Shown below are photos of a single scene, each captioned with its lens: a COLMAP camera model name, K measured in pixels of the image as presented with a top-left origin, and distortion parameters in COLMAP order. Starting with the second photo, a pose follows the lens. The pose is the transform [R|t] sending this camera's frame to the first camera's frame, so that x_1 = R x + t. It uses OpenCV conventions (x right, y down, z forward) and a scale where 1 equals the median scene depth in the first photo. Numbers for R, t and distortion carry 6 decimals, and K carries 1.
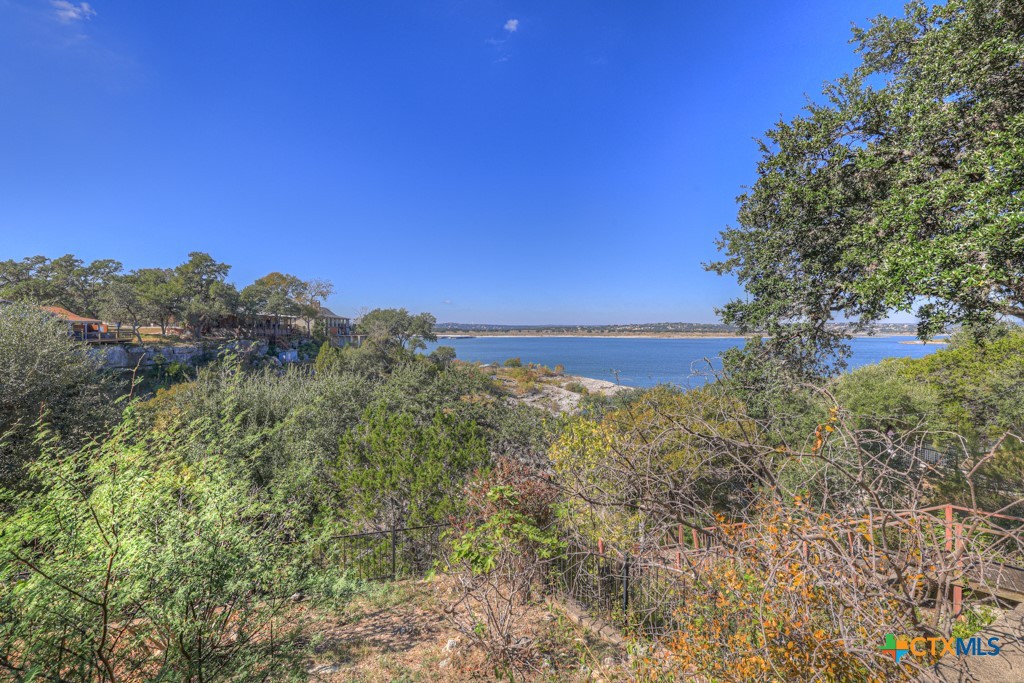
lens RADIAL K [[439.2, 0, 505.7], [0, 439.2, 338.1], [0, 0, 1]] dist [-0.055535, 0.022751]
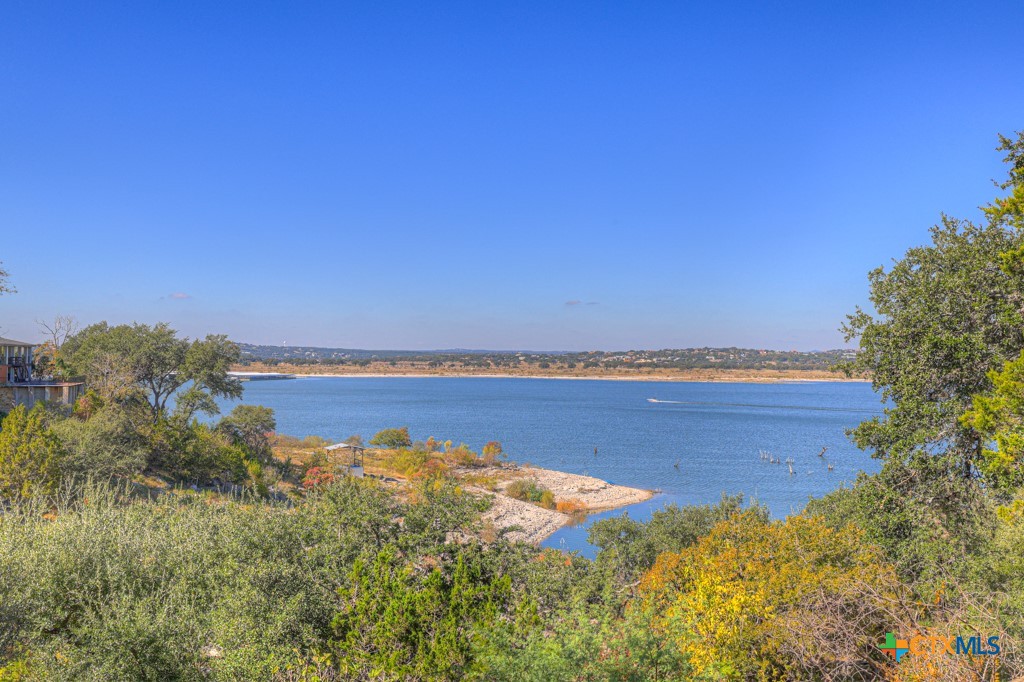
lens RADIAL K [[965.1, 0, 505.8], [0, 965.1, 339.7], [0, 0, 1]] dist [0.032445, 0.081190]
pose [[0.988678, 0.012005, 0.149570, -0.326231], [-0.006013, 0.999163, -0.040453, -0.127544], [-0.149930, 0.039095, 0.987923, -0.543588]]
